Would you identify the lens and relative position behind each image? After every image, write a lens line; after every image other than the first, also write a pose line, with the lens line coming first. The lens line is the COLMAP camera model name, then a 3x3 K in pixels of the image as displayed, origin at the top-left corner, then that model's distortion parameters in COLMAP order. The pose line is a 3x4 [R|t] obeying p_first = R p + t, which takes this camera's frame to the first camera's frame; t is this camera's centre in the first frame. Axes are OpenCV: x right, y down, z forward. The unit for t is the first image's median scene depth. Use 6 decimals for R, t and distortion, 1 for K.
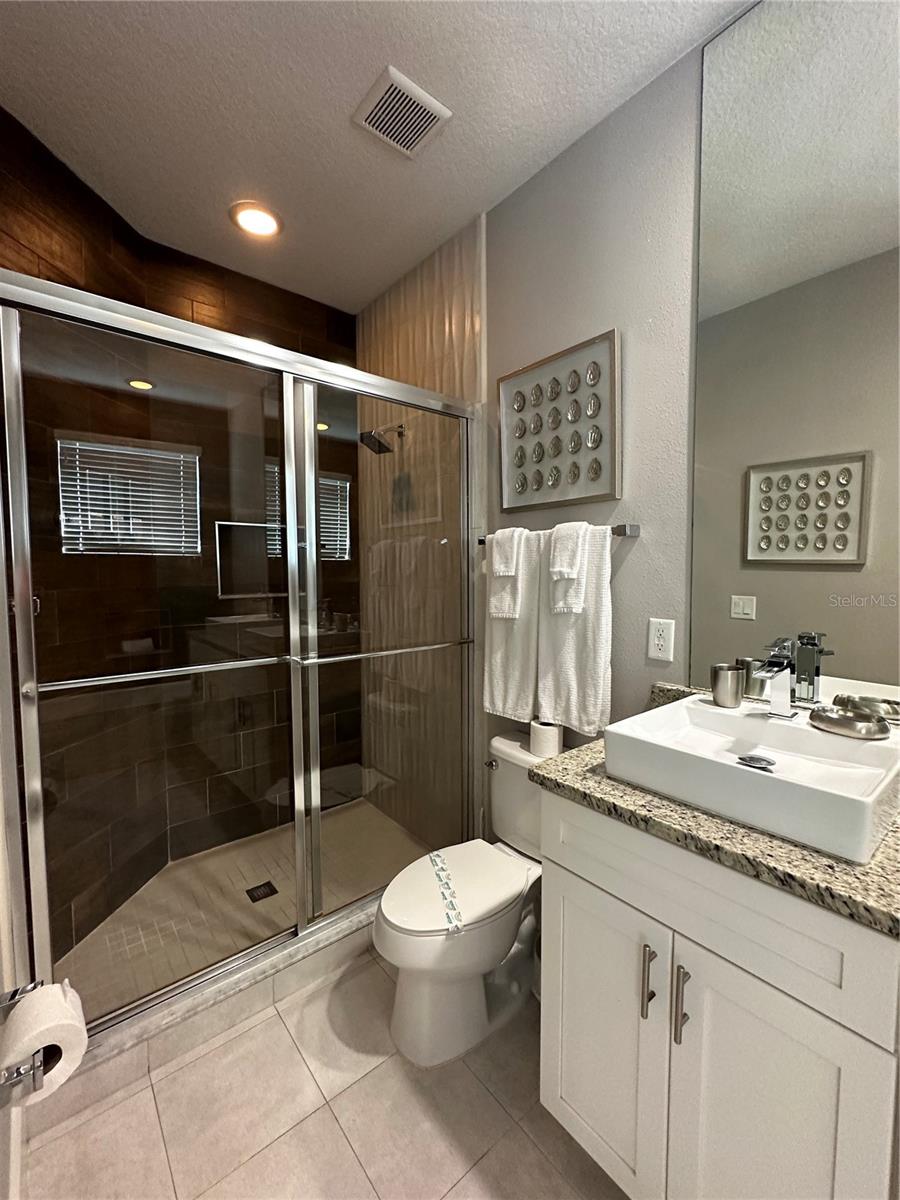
lens RADIAL K [[498.4, 0, 450.0], [0, 498.4, 600.0], [0, 0, 1]] dist [-0.001398, -0.000217]
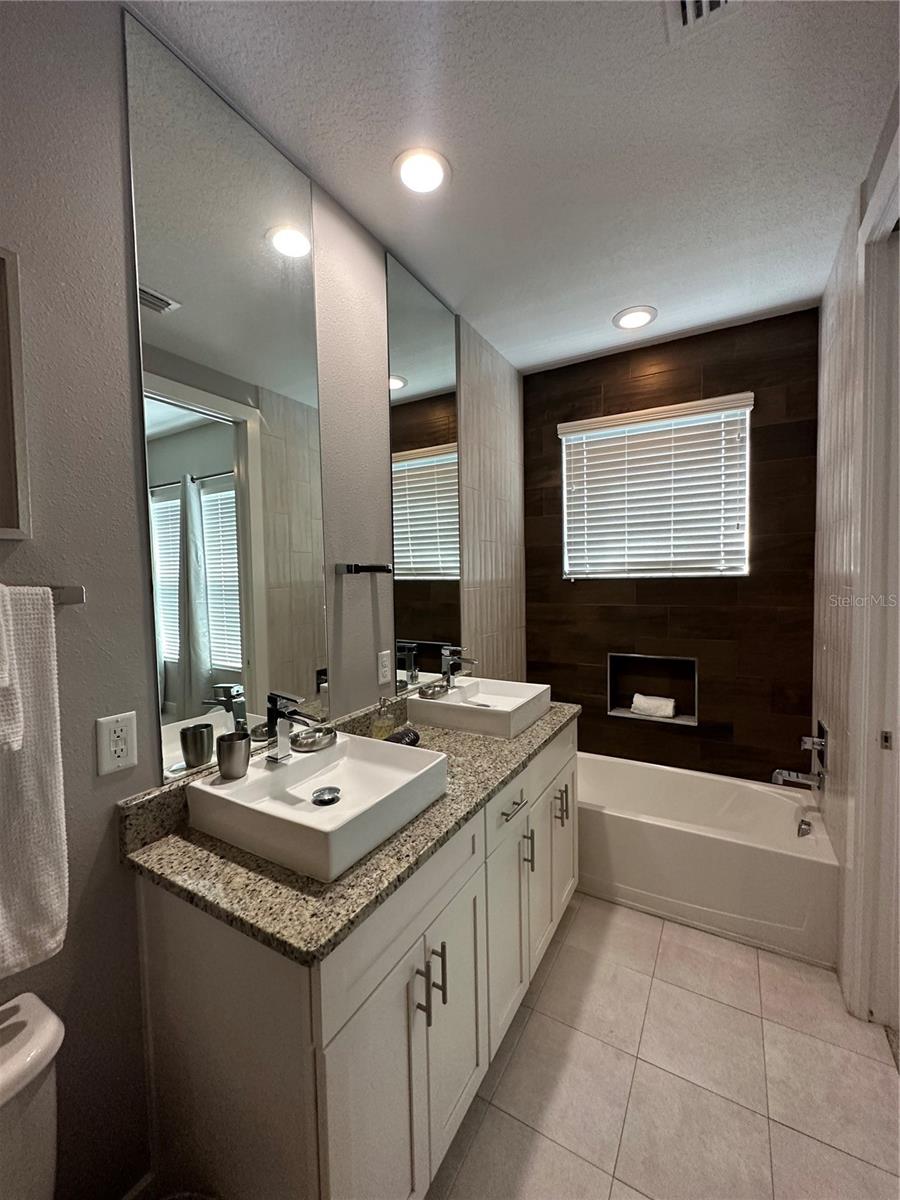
lens RADIAL K [[498.4, 0, 450.0], [0, 498.4, 600.0], [0, 0, 1]] dist [-0.001398, -0.000217]
pose [[-0.356237, -0.043243, 0.933394, -0.599754], [0.072586, 0.994629, 0.073783, -0.208960], [-0.931572, 0.094036, -0.351185, 1.127374]]
